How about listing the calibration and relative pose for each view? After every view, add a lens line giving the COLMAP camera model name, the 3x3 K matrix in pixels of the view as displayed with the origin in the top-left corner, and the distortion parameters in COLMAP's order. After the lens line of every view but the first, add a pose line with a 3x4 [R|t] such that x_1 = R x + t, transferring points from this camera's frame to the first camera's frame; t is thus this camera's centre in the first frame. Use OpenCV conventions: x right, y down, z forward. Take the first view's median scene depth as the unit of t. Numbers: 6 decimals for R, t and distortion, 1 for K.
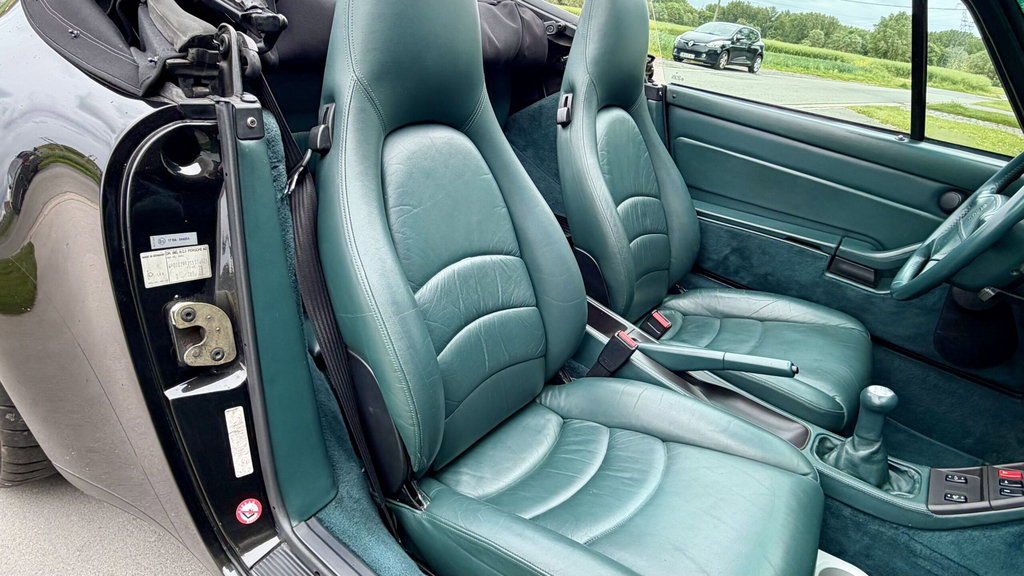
lens RADIAL K [[590.2, 0, 512.0], [0, 590.2, 288.0], [0, 0, 1]] dist [0.001701, 0.000497]
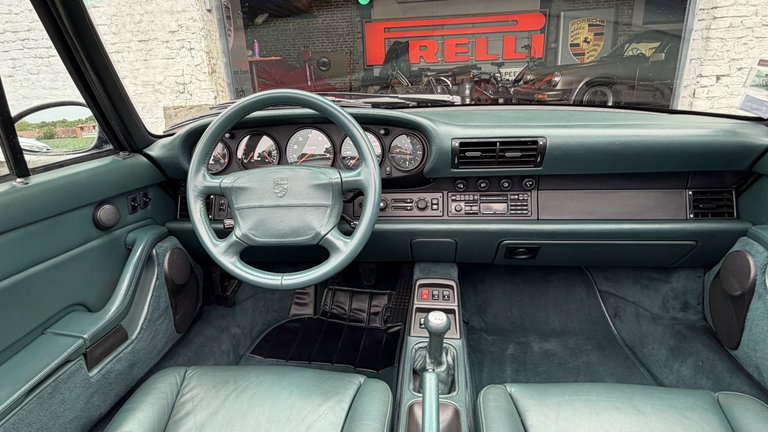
lens RADIAL K [[442.7, 0, 384.0], [0, 442.7, 216.0], [0, 0, 1]] dist [0.001701, 0.000497]
pose [[-0.484397, -0.401096, 0.777485, 0.034631], [0.356427, 0.721125, 0.594086, -0.368599], [-0.798949, 0.564890, -0.206349, 0.765356]]
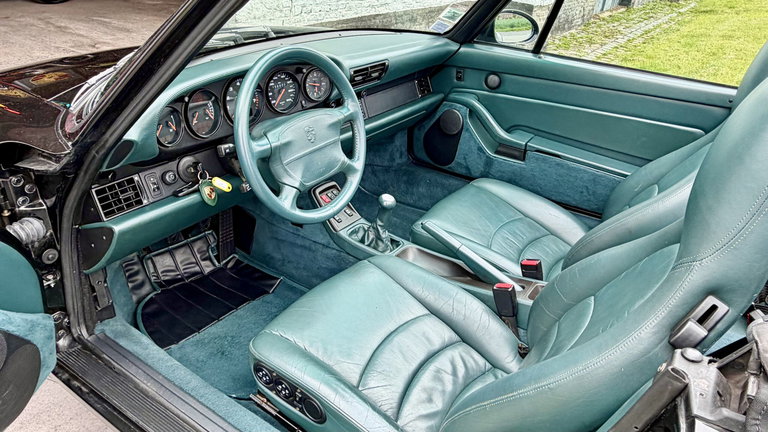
lens RADIAL K [[514.8, 0, 384.0], [0, 514.8, 216.0], [0, 0, 1]] dist [-0.000815, -0.000067]
pose [[-0.977467, -0.179216, -0.111538, 0.523479], [-0.193895, 0.553385, 0.810043, -0.673542], [-0.083449, 0.813417, -0.575664, 1.263876]]
